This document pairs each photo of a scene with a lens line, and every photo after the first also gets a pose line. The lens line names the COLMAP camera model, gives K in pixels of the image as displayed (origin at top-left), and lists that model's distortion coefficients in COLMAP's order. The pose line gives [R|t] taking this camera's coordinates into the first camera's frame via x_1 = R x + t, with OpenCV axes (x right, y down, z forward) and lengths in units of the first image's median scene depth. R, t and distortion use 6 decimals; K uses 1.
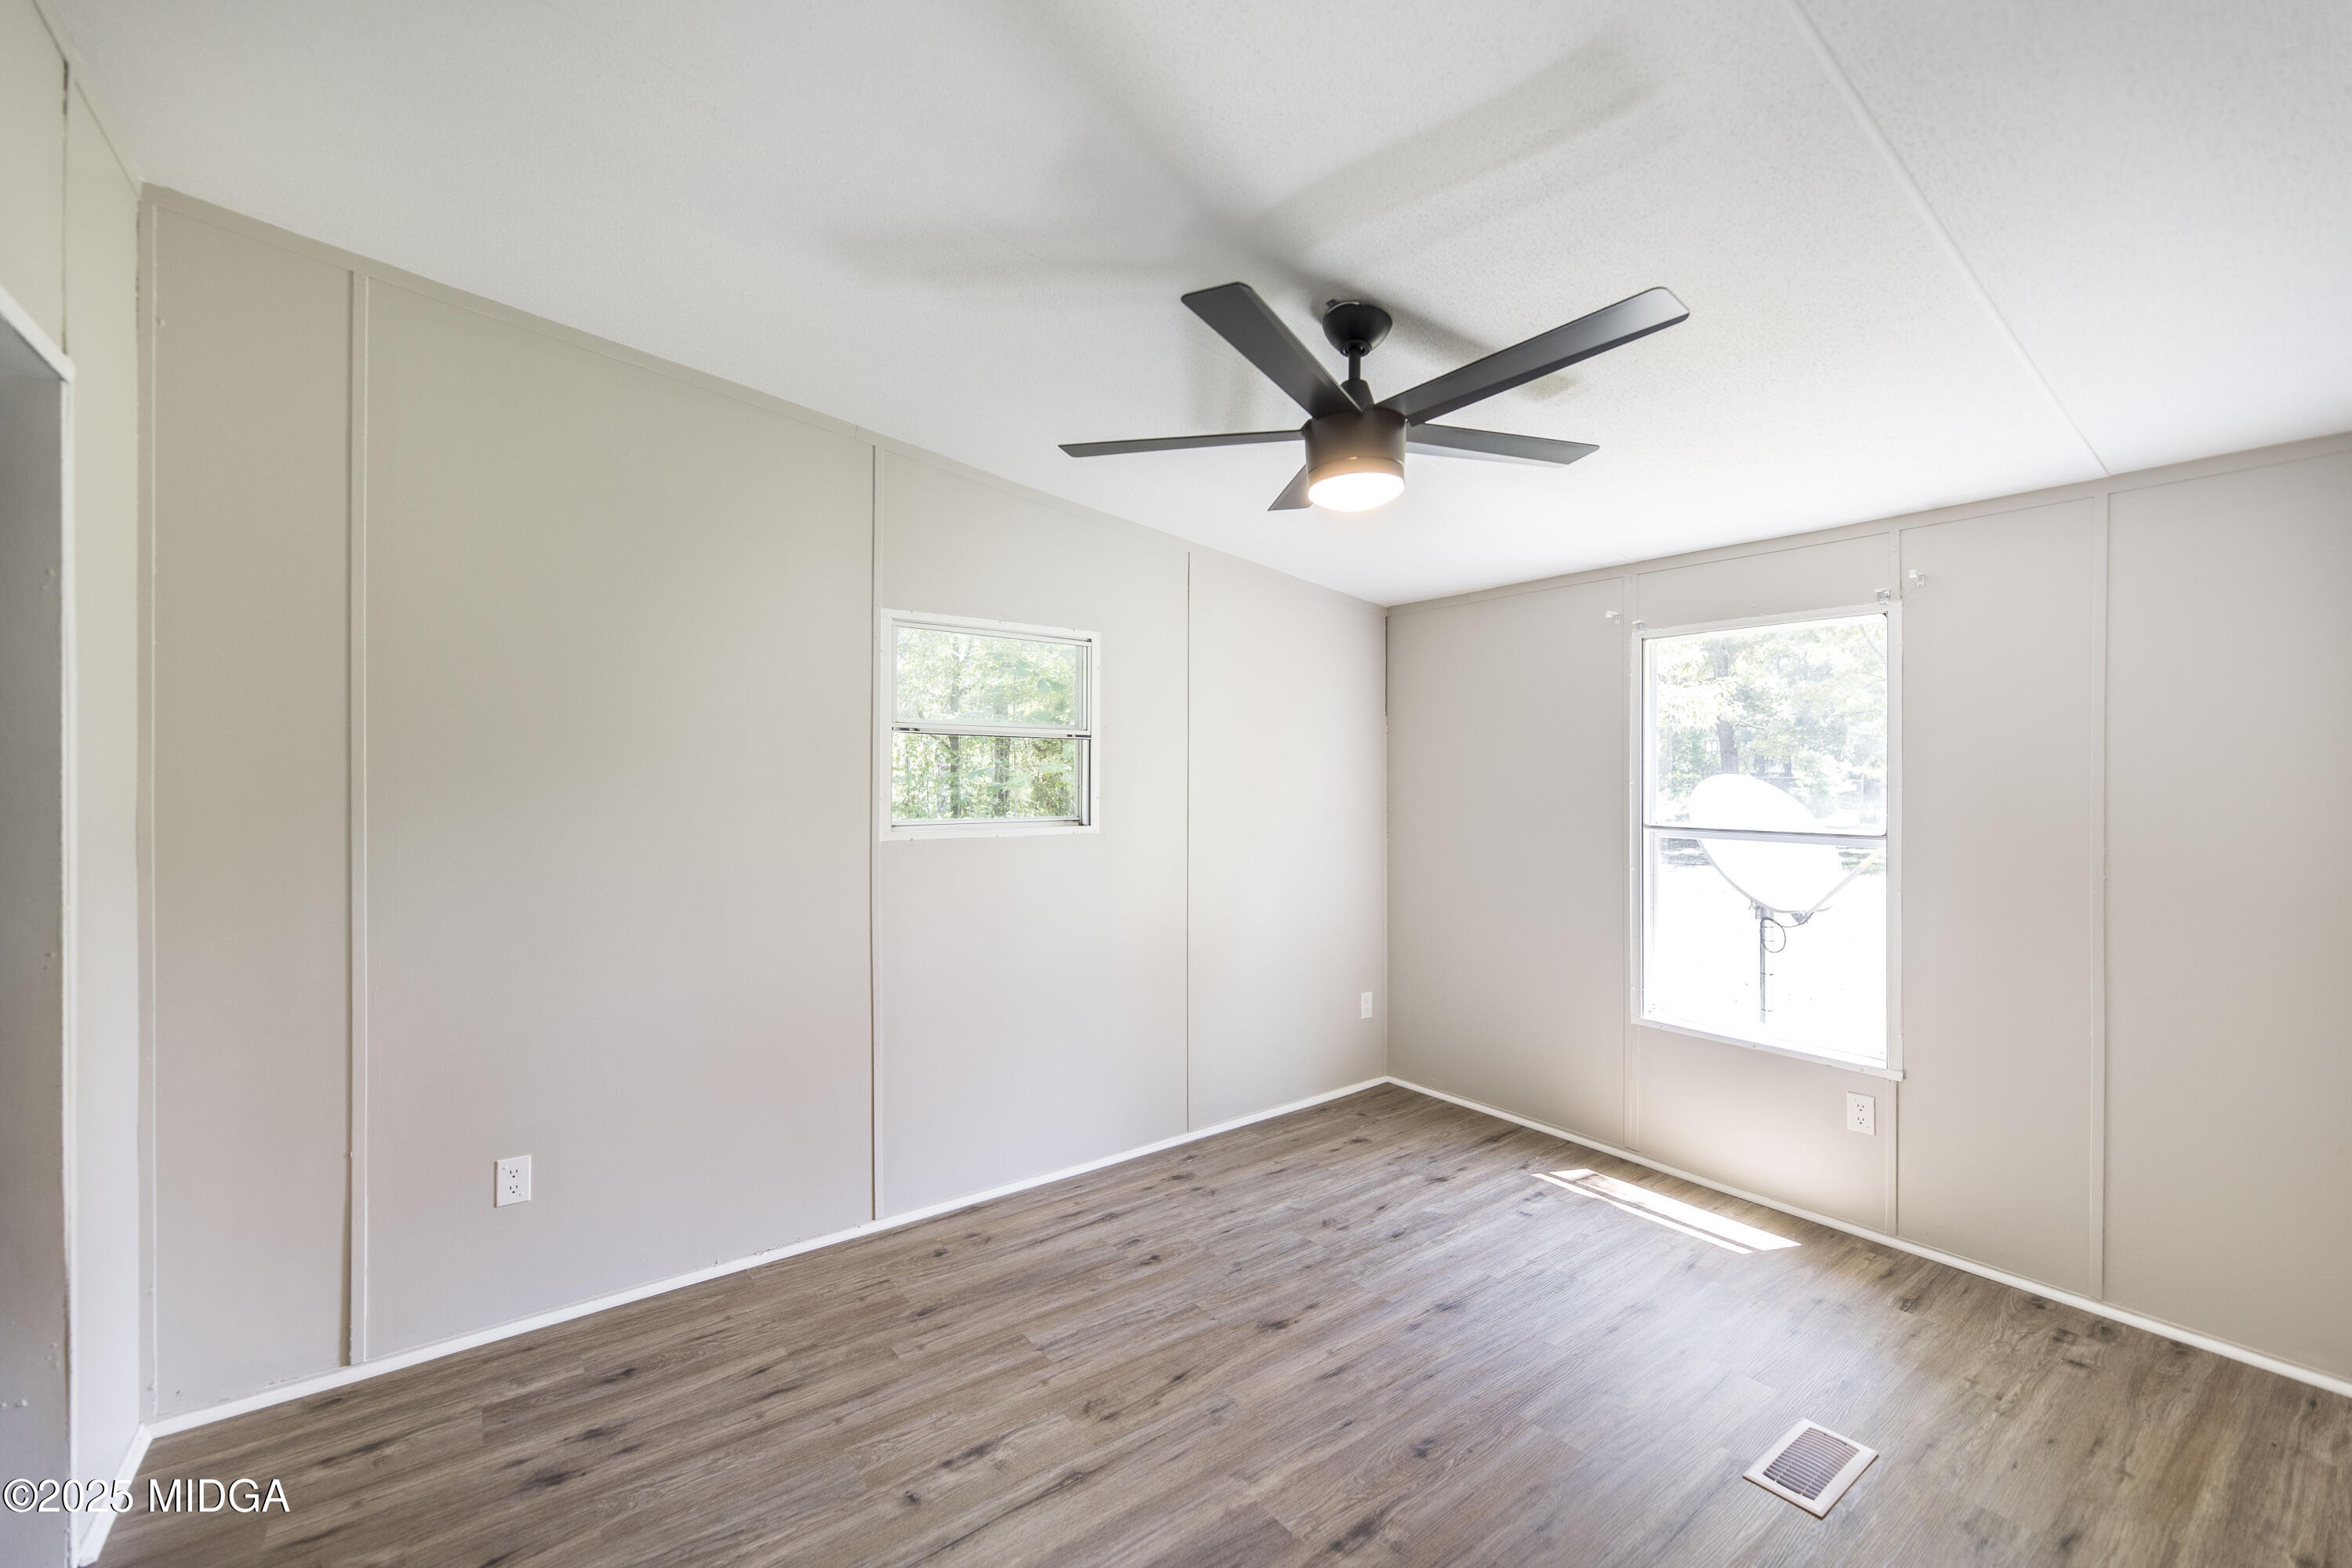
lens RADIAL K [[954.4, 0, 1176.0], [0, 954.4, 784.0], [0, 0, 1]] dist [0.000020, 0.000011]
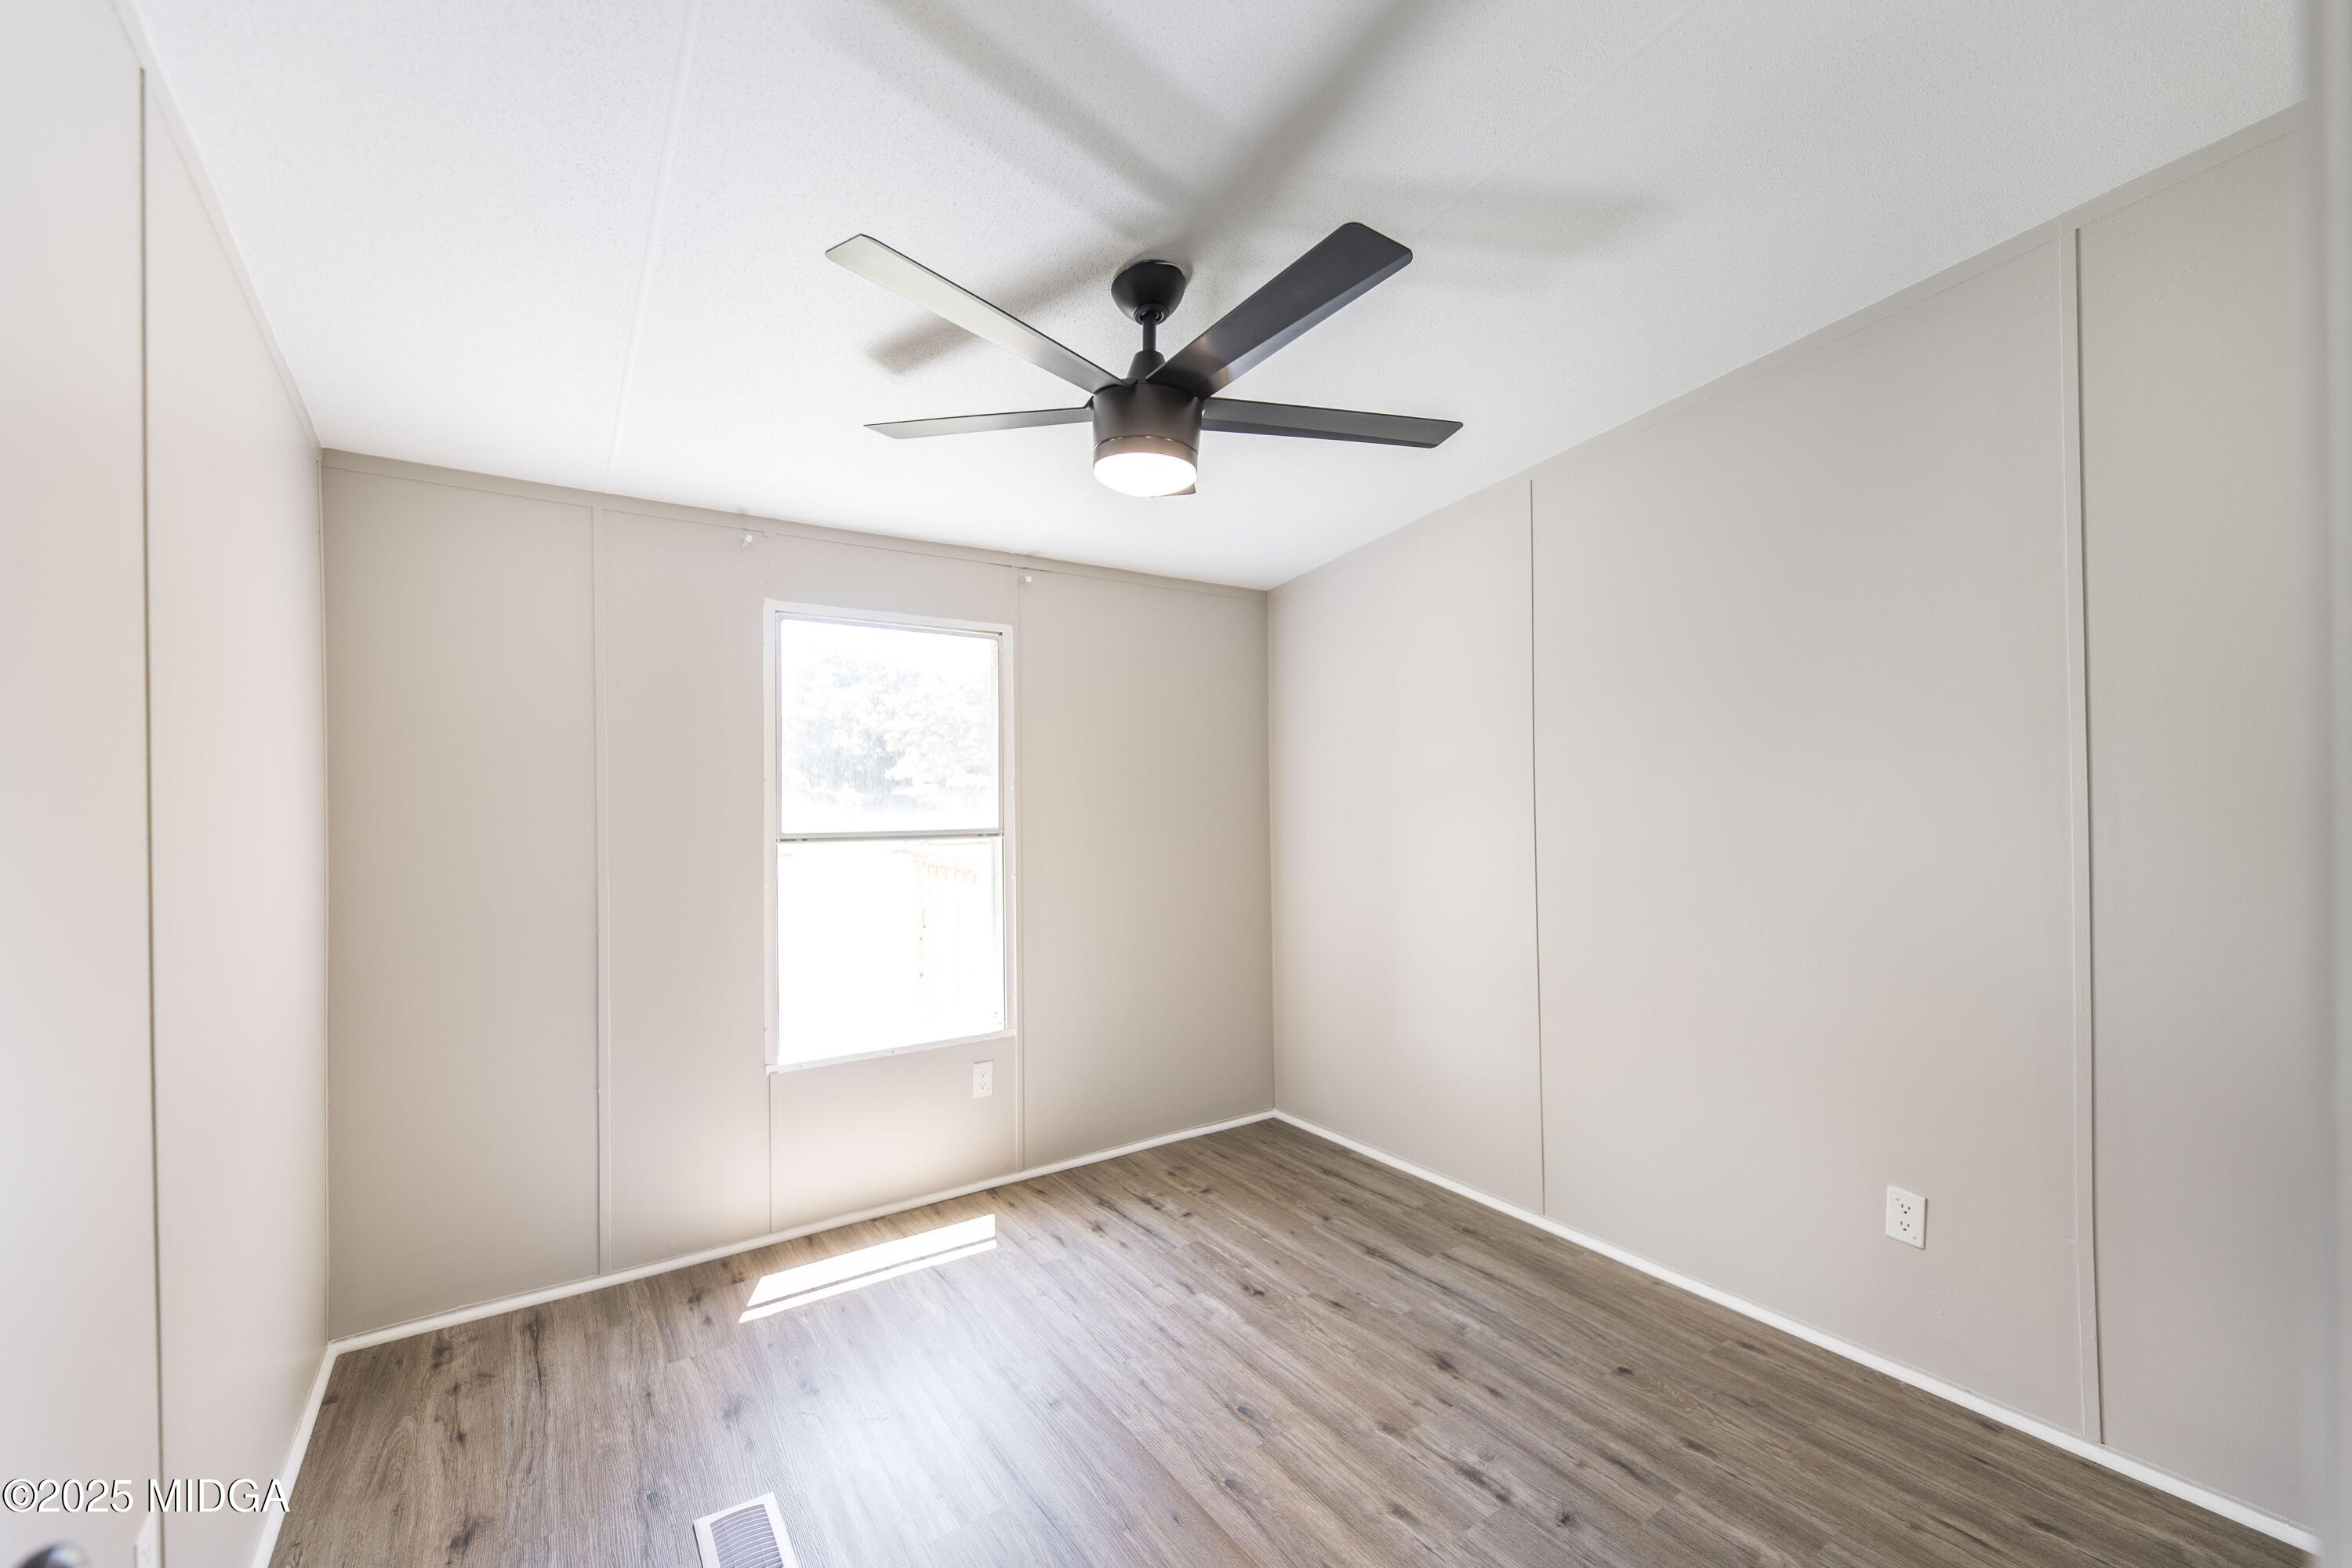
lens RADIAL K [[954.4, 0, 1176.0], [0, 954.4, 784.0], [0, 0, 1]] dist [0.000020, 0.000011]
pose [[0.045596, 0.000035, 0.998960, -0.390689], [0.012661, 0.999920, -0.000613, 0.002205], [-0.998880, 0.012676, 0.045591, 0.714995]]
